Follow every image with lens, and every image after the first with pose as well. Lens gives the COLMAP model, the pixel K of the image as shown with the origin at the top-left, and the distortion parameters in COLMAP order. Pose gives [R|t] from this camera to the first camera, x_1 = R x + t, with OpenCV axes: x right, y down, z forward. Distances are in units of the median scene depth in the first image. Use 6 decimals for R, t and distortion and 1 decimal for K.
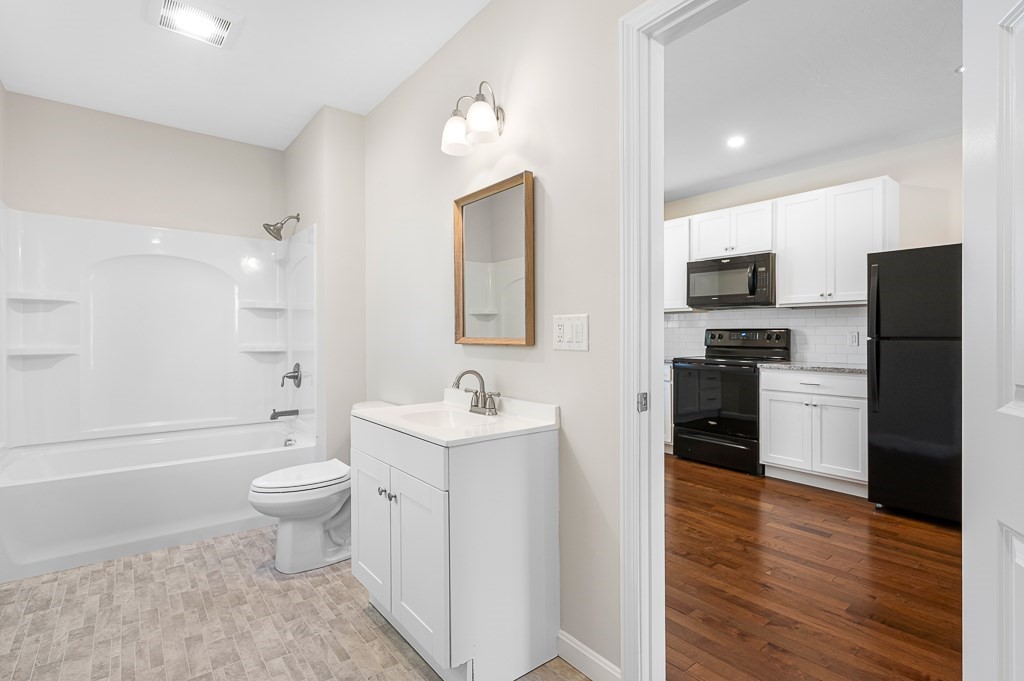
lens RADIAL K [[496.3, 0, 512.0], [0, 496.3, 340.5], [0, 0, 1]] dist [0.000638, -0.000146]
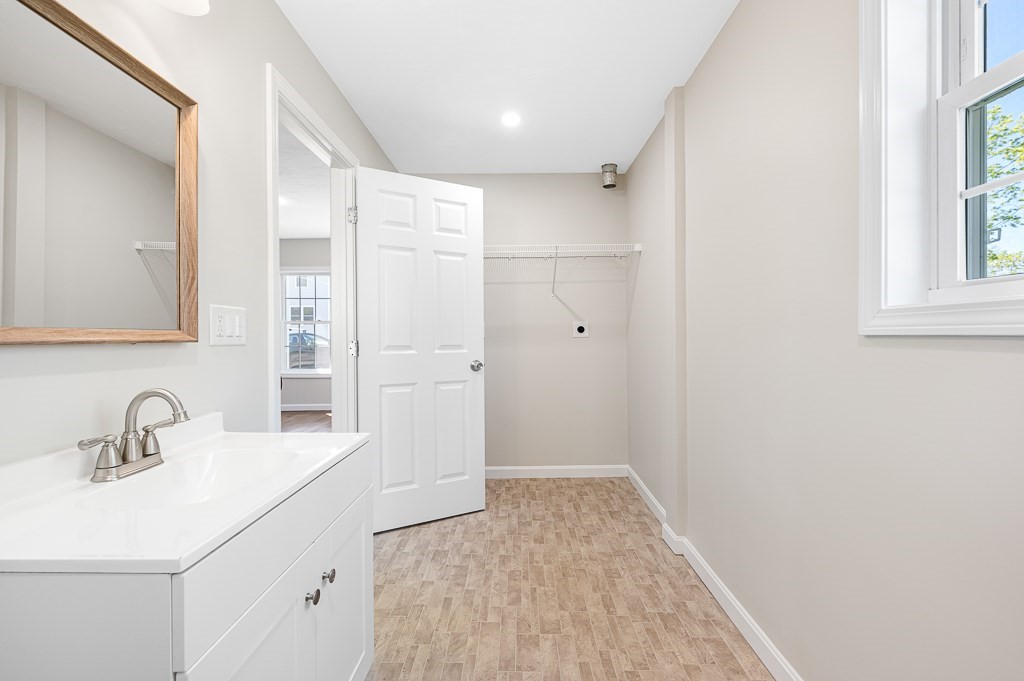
lens RADIAL K [[438.3, 0, 512.0], [0, 438.3, 340.5], [0, 0, 1]] dist [-0.000493, -0.000025]
pose [[-0.777386, 0.001278, 0.629022, -1.403053], [0.012469, 0.999833, 0.013379, -0.003562], [-0.628900, 0.018244, -0.777272, 2.009212]]
